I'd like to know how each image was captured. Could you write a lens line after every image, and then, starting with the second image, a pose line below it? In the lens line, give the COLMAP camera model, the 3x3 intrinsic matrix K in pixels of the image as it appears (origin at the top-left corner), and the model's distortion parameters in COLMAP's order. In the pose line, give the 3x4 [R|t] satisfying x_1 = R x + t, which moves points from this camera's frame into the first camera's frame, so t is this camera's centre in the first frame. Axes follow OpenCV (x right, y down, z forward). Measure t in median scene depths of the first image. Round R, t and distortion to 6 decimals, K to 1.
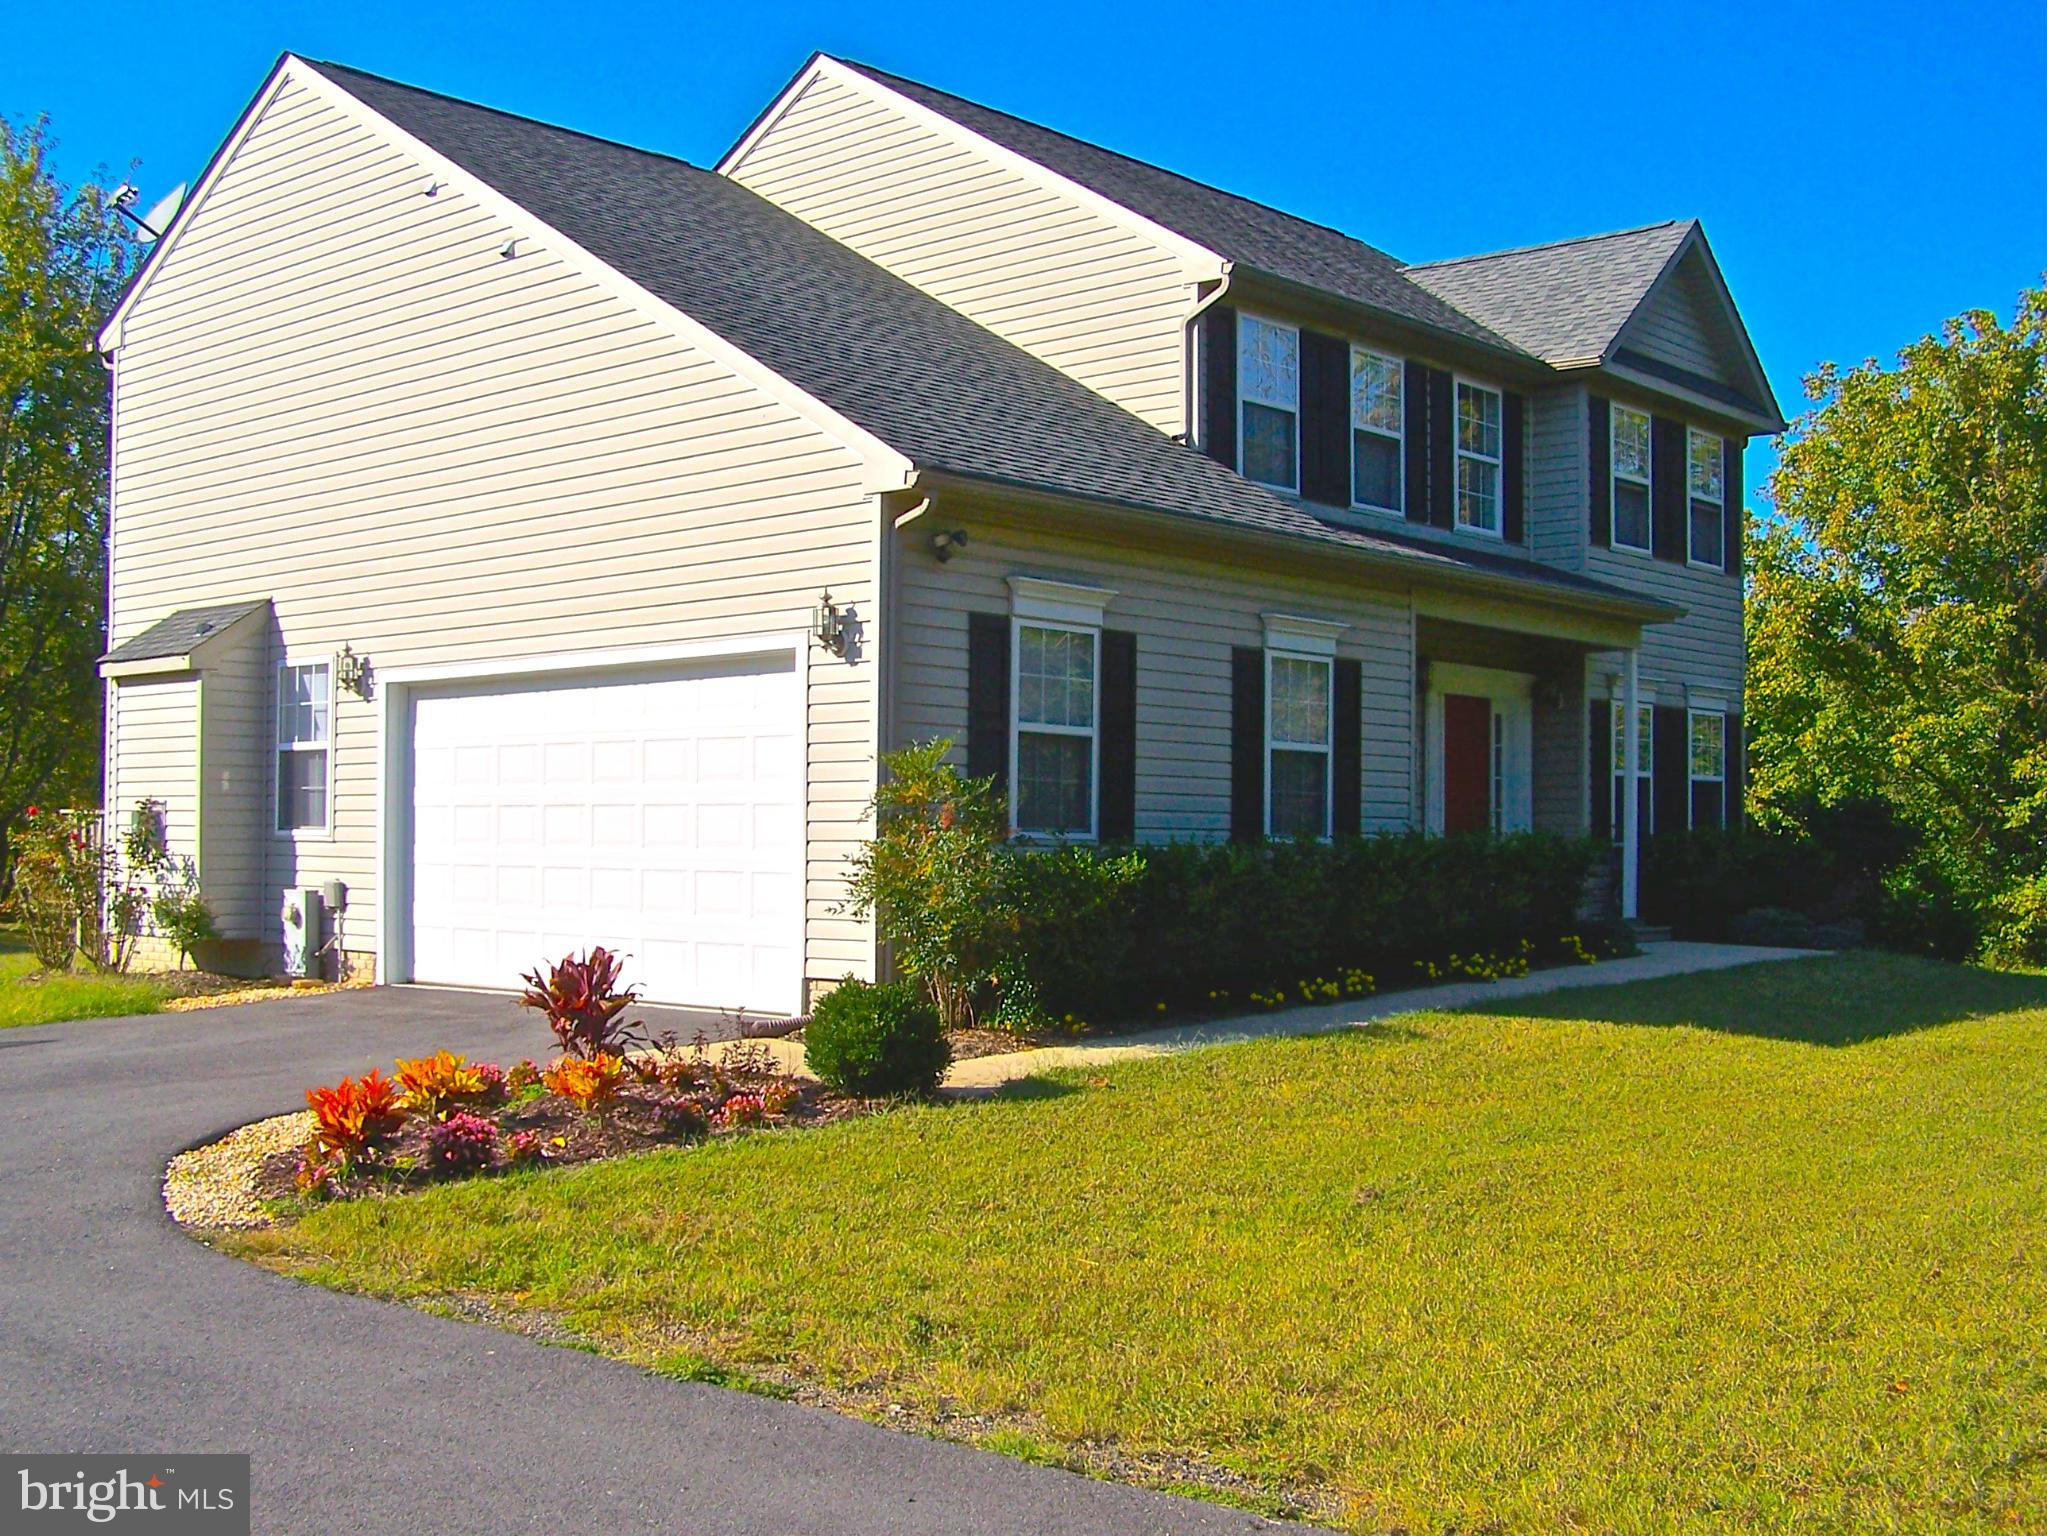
lens RADIAL K [[2247.0, 0, 1023.5], [0, 2247.0, 768.0], [0, 0, 1]] dist [-0.193995, 0.344106]
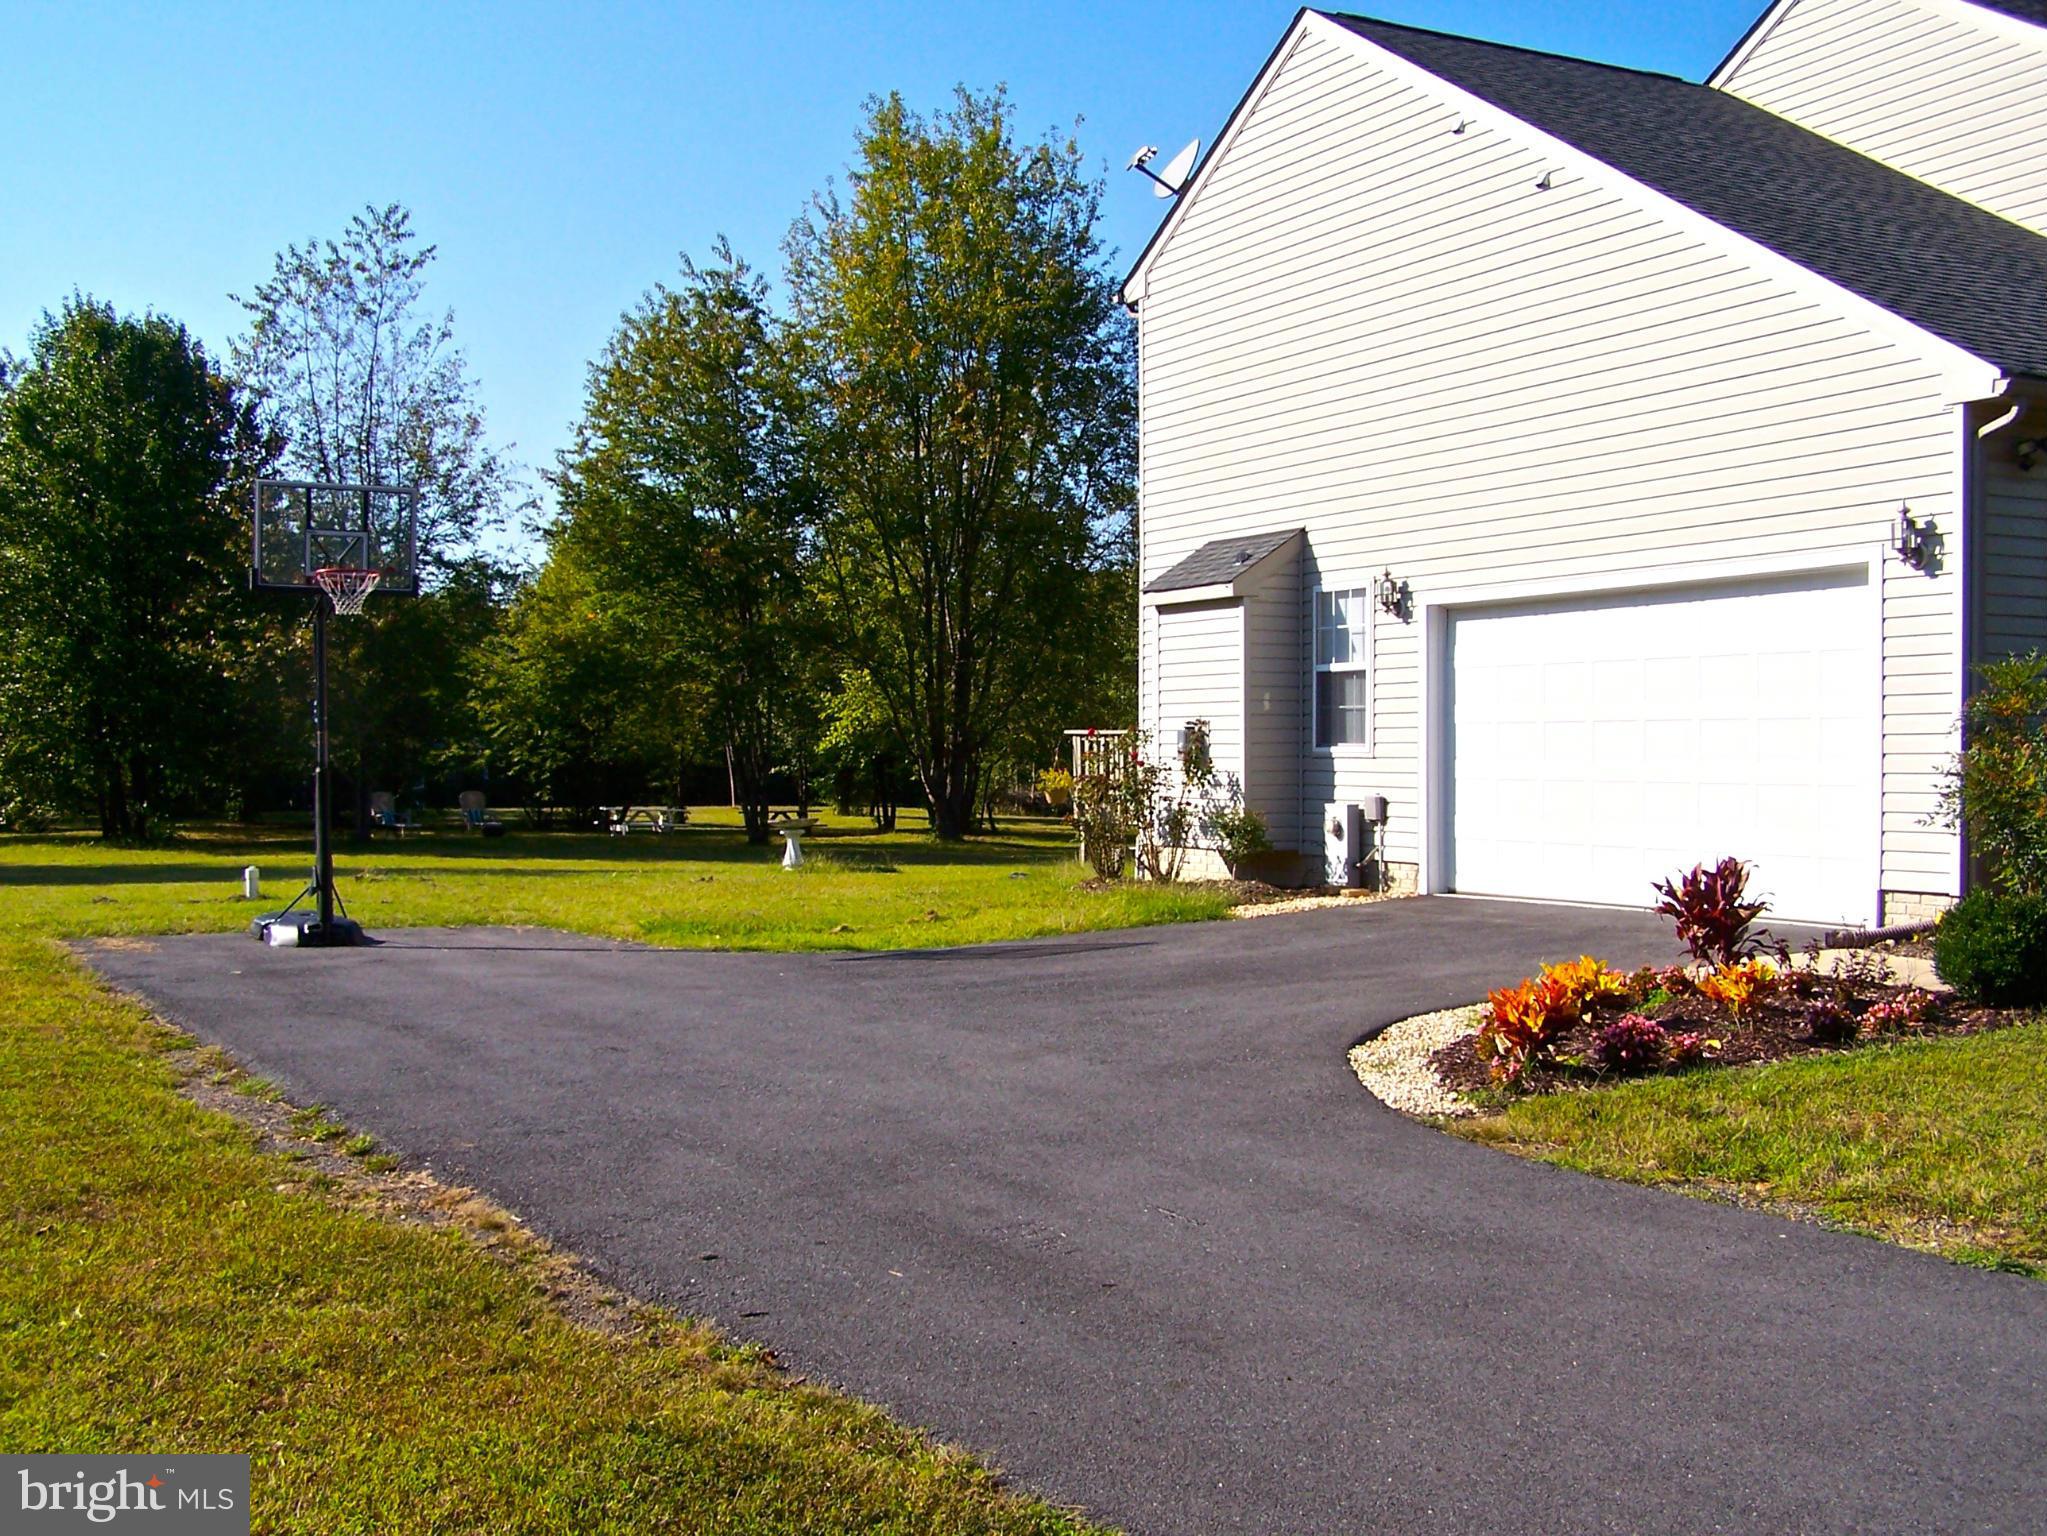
lens RADIAL K [[2247.0, 0, 1023.5], [0, 2247.0, 768.0], [0, 0, 1]] dist [-0.193995, 0.344106]
pose [[0.937618, -0.003499, -0.347648, -0.100059], [0.016631, 0.999256, 0.034796, -0.001601], [0.347268, -0.038407, 0.936979, -0.051624]]
